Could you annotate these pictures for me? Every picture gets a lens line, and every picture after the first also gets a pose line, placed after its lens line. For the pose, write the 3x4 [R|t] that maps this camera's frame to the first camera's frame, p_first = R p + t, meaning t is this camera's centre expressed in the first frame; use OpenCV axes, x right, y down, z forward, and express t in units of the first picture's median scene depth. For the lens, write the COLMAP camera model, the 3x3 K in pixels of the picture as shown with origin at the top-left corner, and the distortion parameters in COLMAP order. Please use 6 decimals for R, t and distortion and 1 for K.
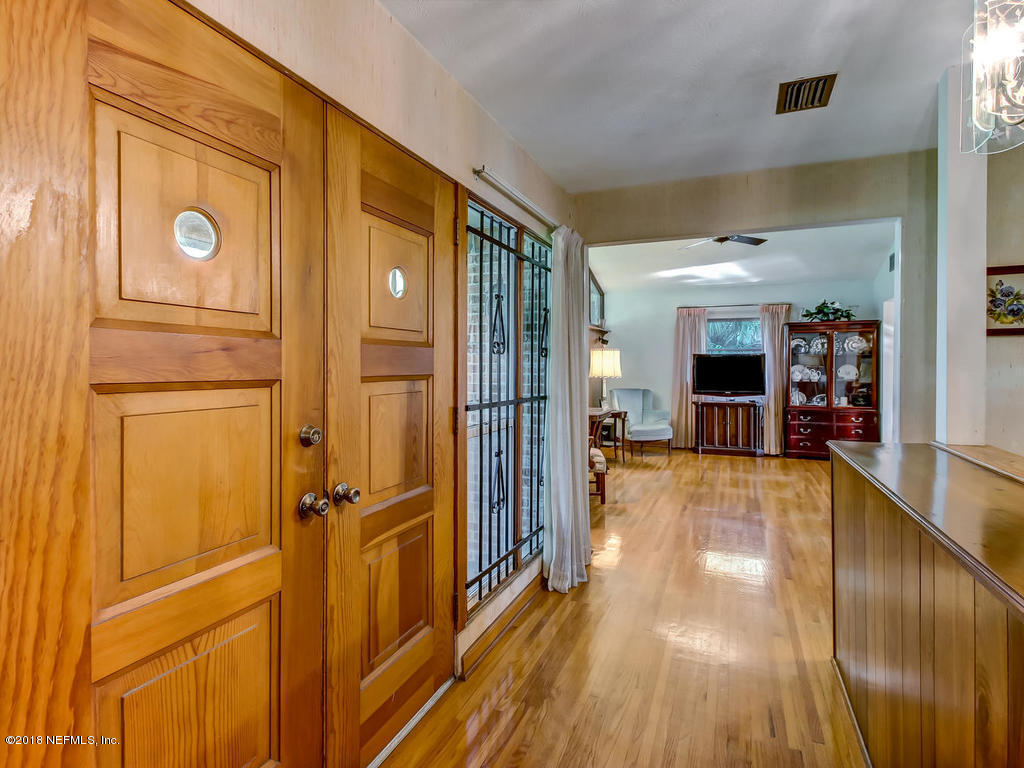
lens RADIAL K [[556.4, 0, 498.5], [0, 556.4, 364.7], [0, 0, 1]] dist [-0.007663, -0.008177]
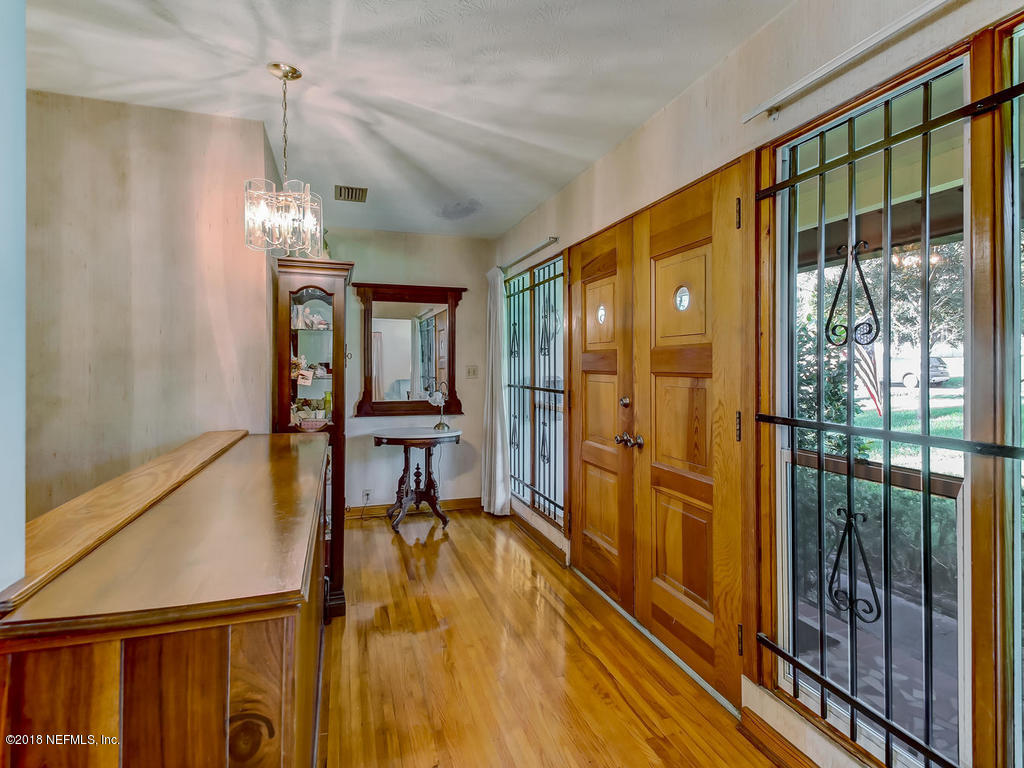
lens RADIAL K [[556.4, 0, 511.2], [0, 556.4, 373.1], [0, 0, 1]] dist [-0.007663, -0.008177]
pose [[-0.770065, 0.008862, -0.637903, 1.052914], [-0.002995, 0.999842, 0.017504, -0.001869], [0.637958, 0.015390, -0.769917, 1.989147]]
